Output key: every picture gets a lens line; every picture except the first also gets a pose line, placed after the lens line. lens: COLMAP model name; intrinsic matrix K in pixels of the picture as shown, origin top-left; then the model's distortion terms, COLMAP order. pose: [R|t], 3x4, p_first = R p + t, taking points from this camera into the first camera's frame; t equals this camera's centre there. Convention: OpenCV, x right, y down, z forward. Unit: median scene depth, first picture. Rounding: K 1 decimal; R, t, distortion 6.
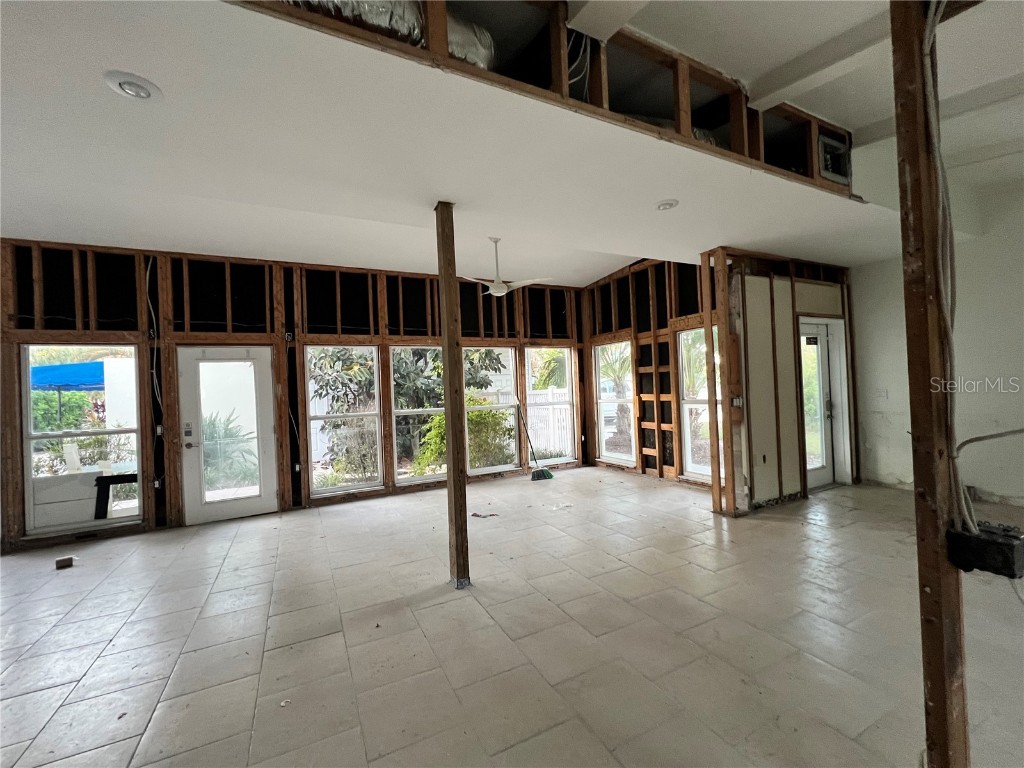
lens RADIAL K [[424.3, 0, 511.2], [0, 424.3, 385.1], [0, 0, 1]] dist [-0.002895, 0.001221]
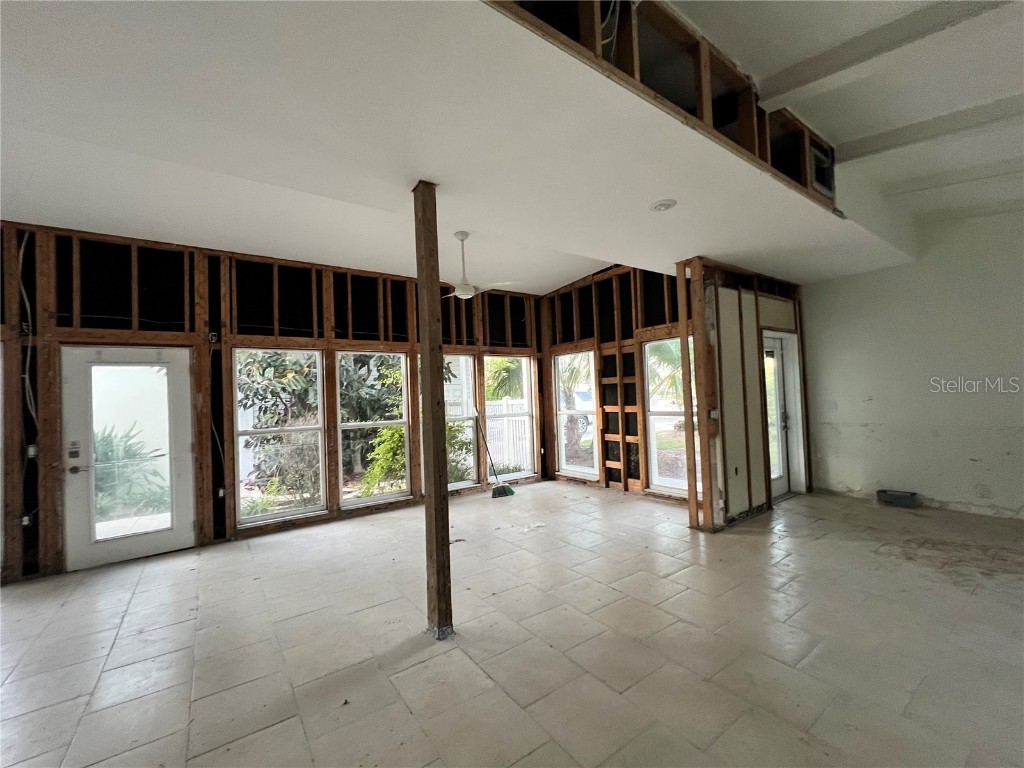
lens RADIAL K [[424.3, 0, 511.9], [0, 424.3, 385.2], [0, 0, 1]] dist [-0.002895, 0.001221]
pose [[0.988462, 0.008363, 0.151238, -0.069625], [-0.004788, 0.999701, -0.023988, -0.001267], [-0.151393, 0.022987, 0.988206, 0.085021]]
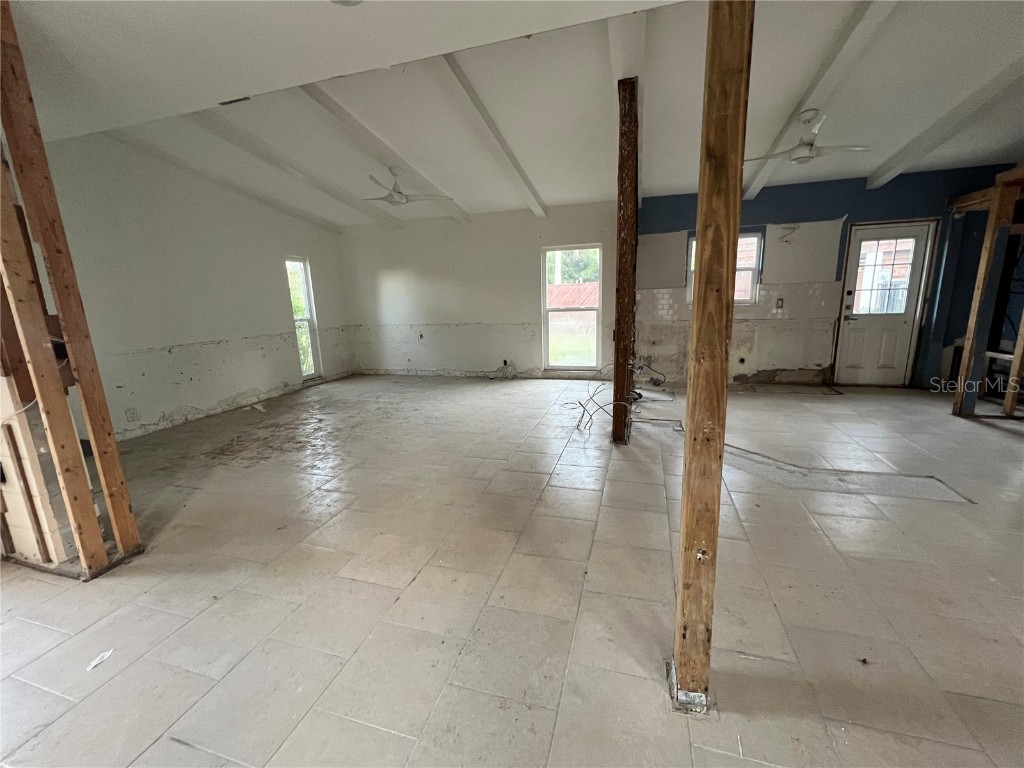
lens RADIAL K [[424.3, 0, 512.1], [0, 424.3, 384.1], [0, 0, 1]] dist [-0.002895, 0.001221]
pose [[-0.720133, -0.075006, 0.689770, -0.187296], [0.059704, 0.983753, 0.169306, 0.024603], [-0.691262, 0.163105, -0.703955, 0.961442]]
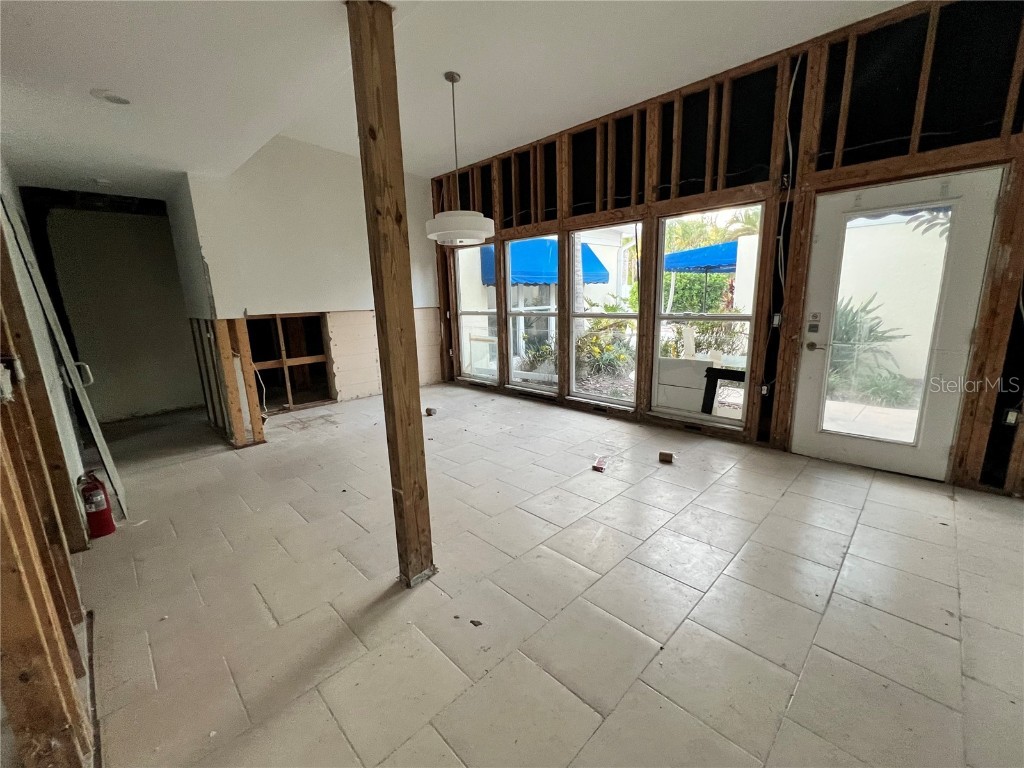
lens RADIAL K [[424.3, 0, 511.1], [0, 424.3, 384.9], [0, 0, 1]] dist [-0.002895, 0.001221]
pose [[0.310335, 0.229796, -0.922435, -0.259363], [0.024528, 0.968085, 0.249420, 0.018870], [0.950311, -0.100029, 0.294794, 0.322111]]
